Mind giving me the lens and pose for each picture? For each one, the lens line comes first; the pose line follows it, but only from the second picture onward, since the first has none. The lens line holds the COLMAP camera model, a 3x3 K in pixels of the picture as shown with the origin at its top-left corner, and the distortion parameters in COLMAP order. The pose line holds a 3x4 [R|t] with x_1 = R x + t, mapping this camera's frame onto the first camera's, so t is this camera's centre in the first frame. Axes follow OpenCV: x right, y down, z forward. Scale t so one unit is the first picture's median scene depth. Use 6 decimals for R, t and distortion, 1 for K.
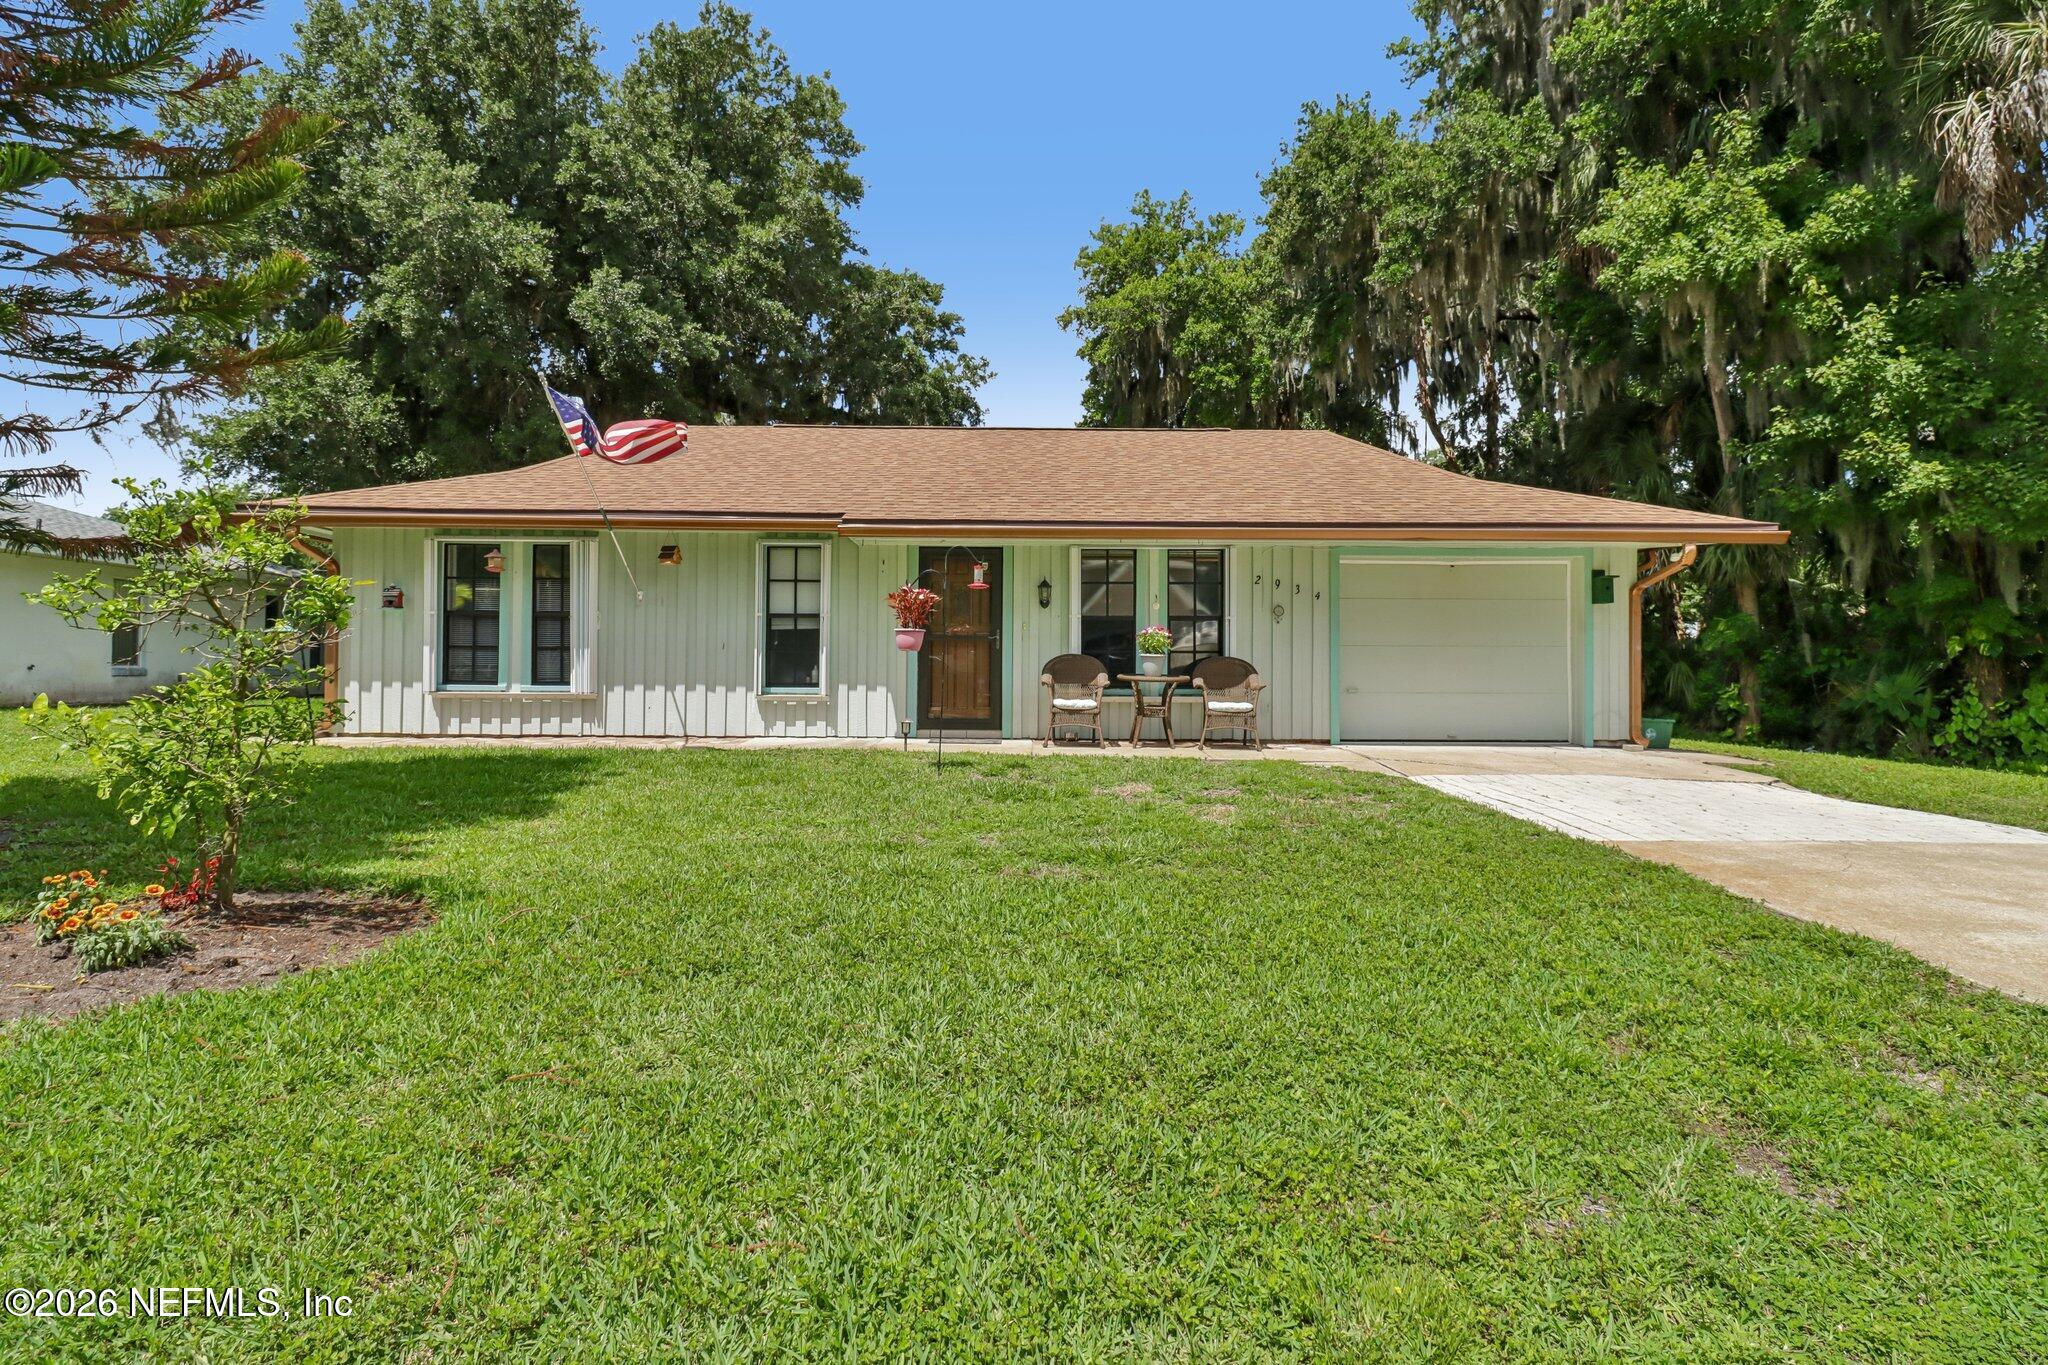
lens RADIAL K [[900.9, 0, 1025.6], [0, 900.9, 660.7], [0, 0, 1]] dist [-0.023570, 0.000004]
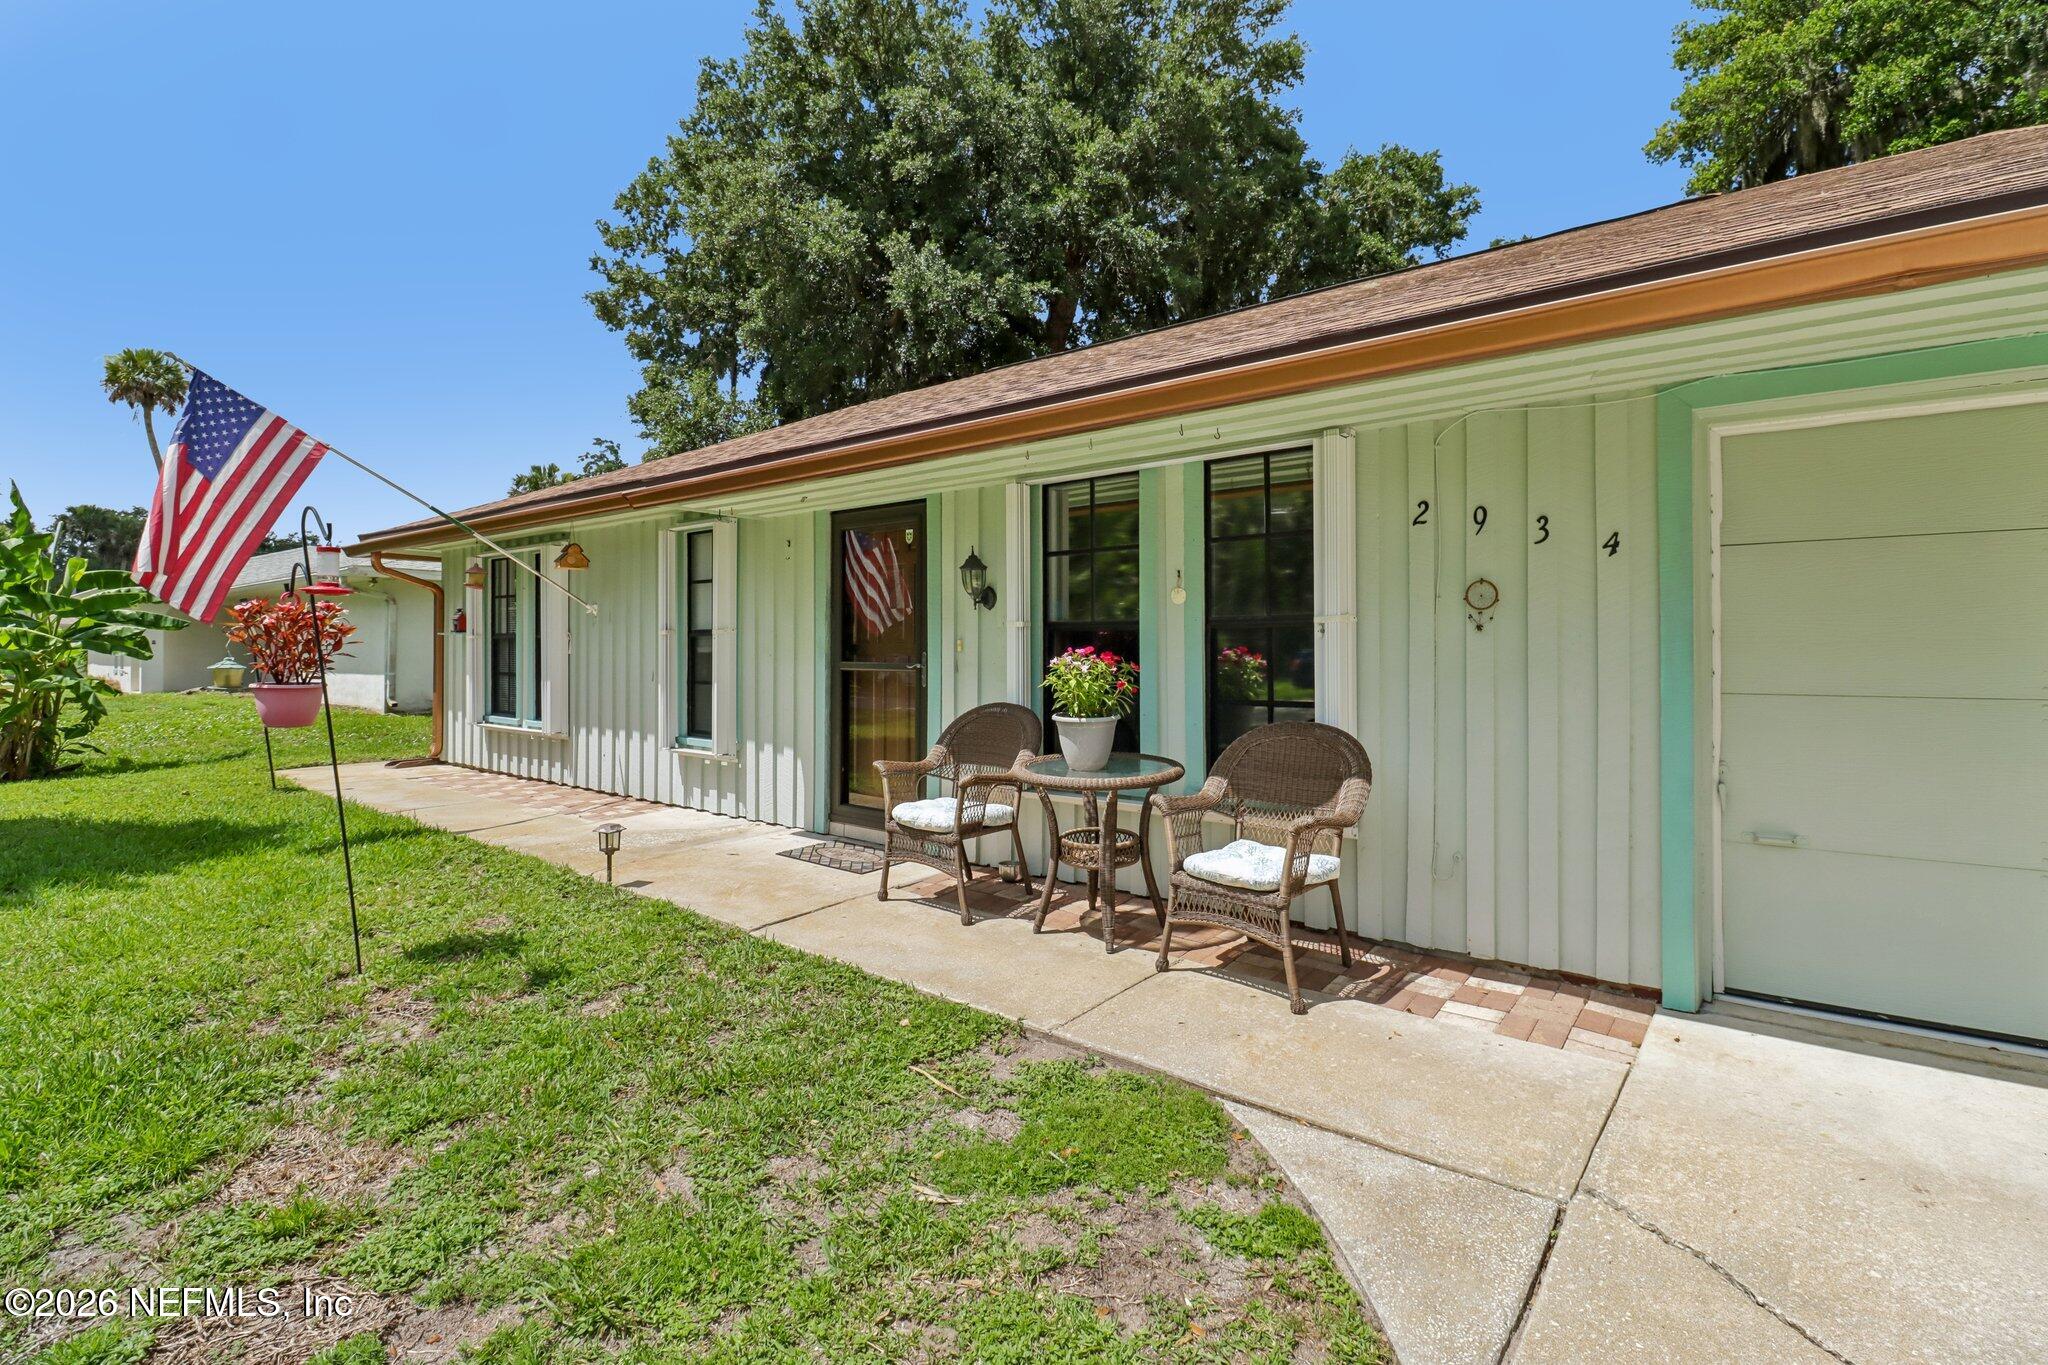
lens RADIAL K [[934.9, 0, 1025.8], [0, 934.9, 651.4], [0, 0, 1]] dist [0.030369, -0.015047]
pose [[0.789492, -0.003787, -0.613749, 0.359026], [0.001415, 0.999990, -0.004350, -0.032463], [0.613759, 0.002565, 0.789489, 0.593817]]
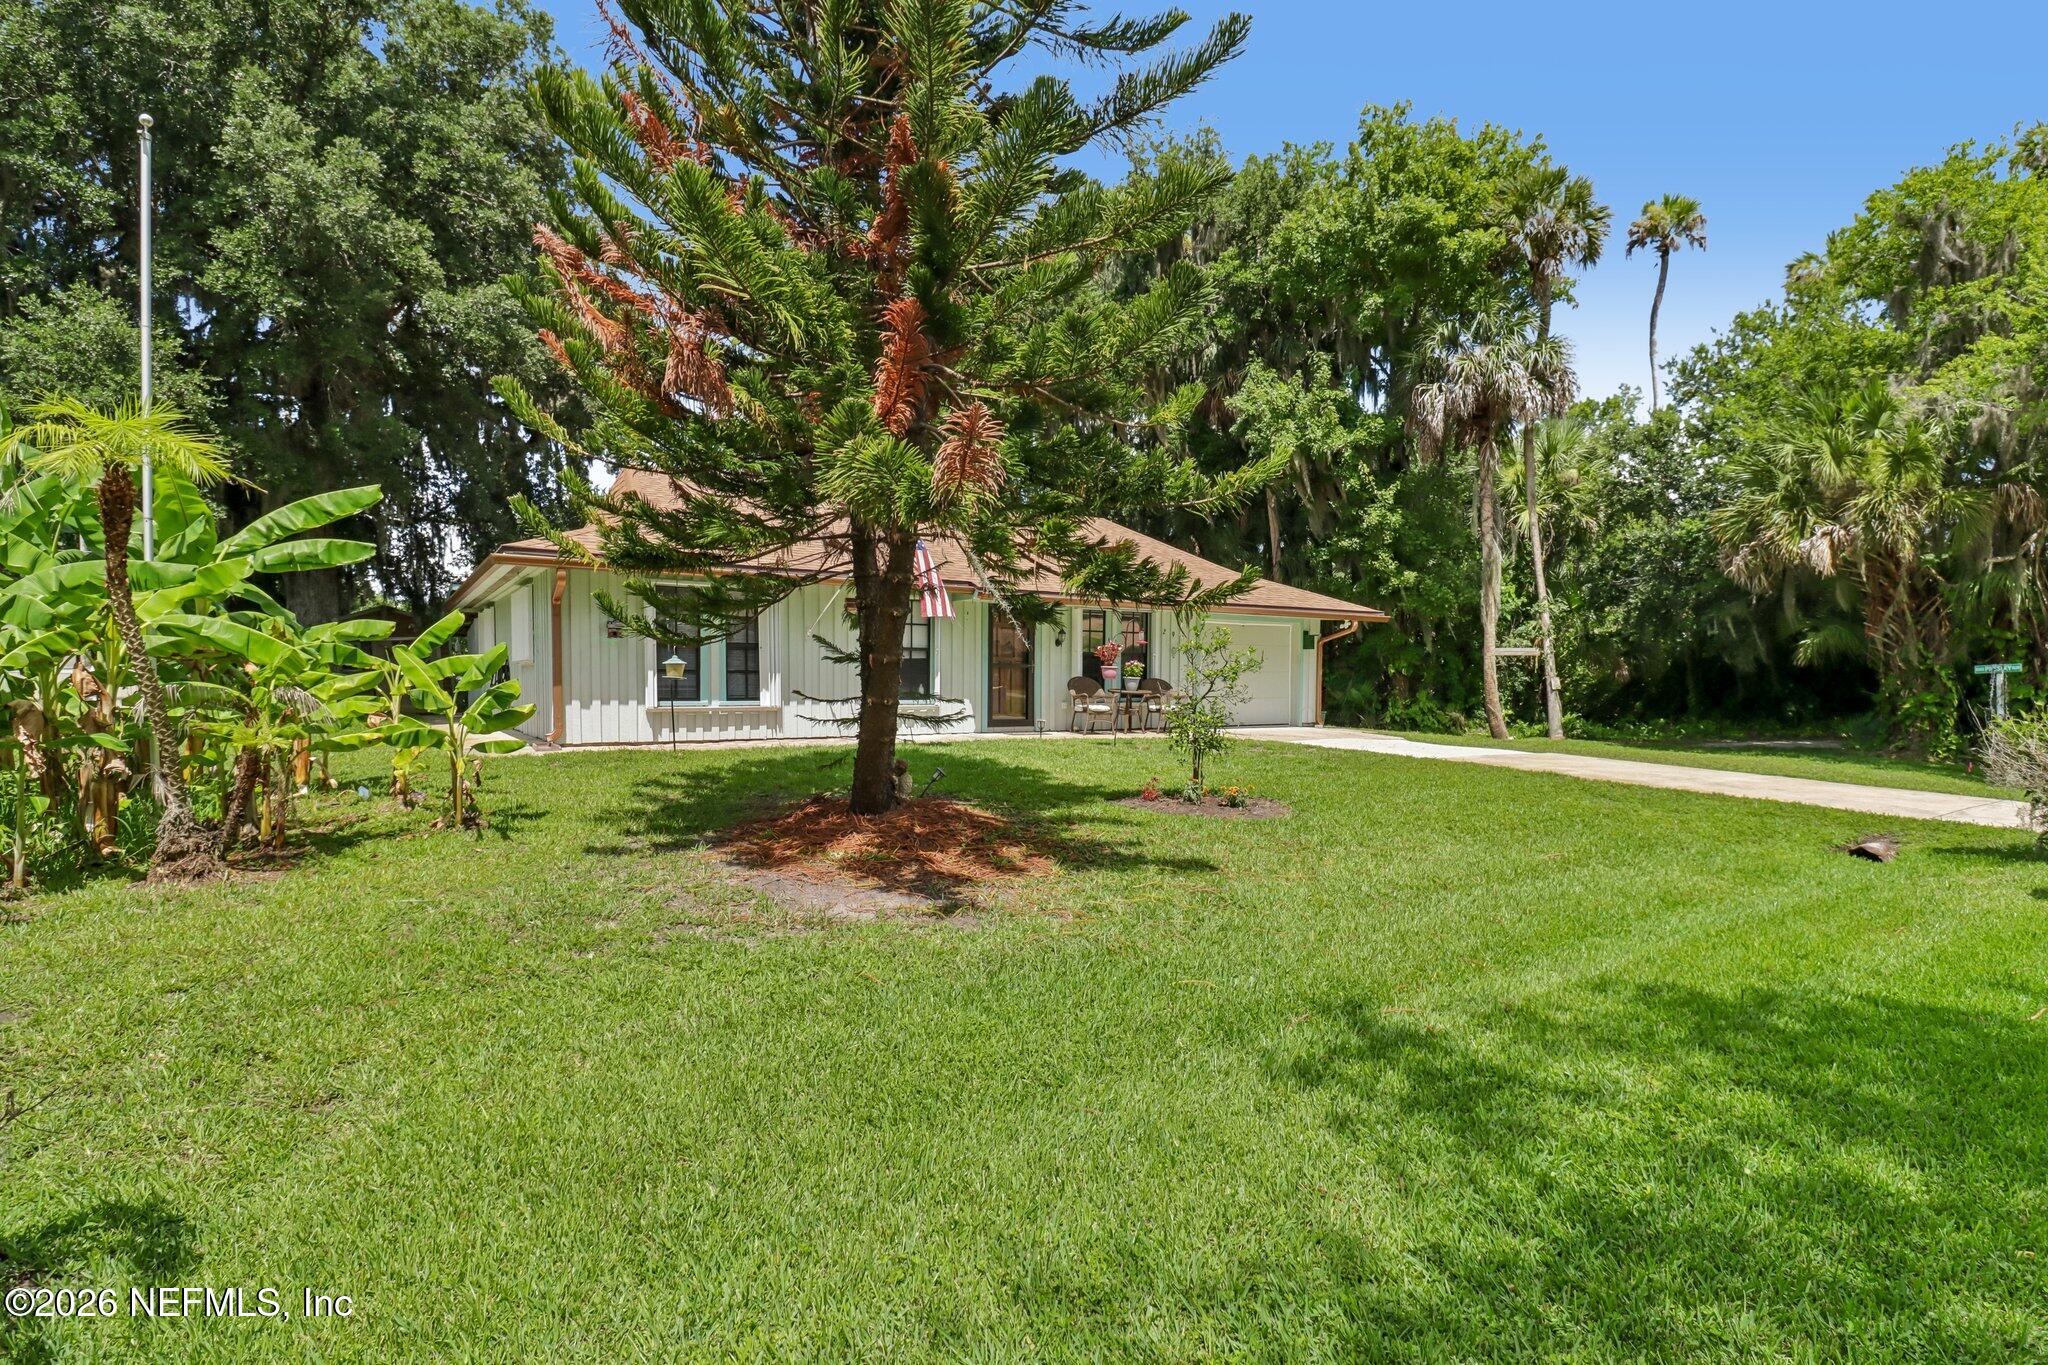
lens RADIAL K [[934.9, 0, 1025.8], [0, 934.9, 651.4], [0, 0, 1]] dist [0.030369, -0.015047]
pose [[0.859591, 0.012911, 0.510819, -0.850529], [-0.005182, 0.999850, -0.016552, -0.023738], [-0.510956, 0.011581, 0.859529, -0.371202]]
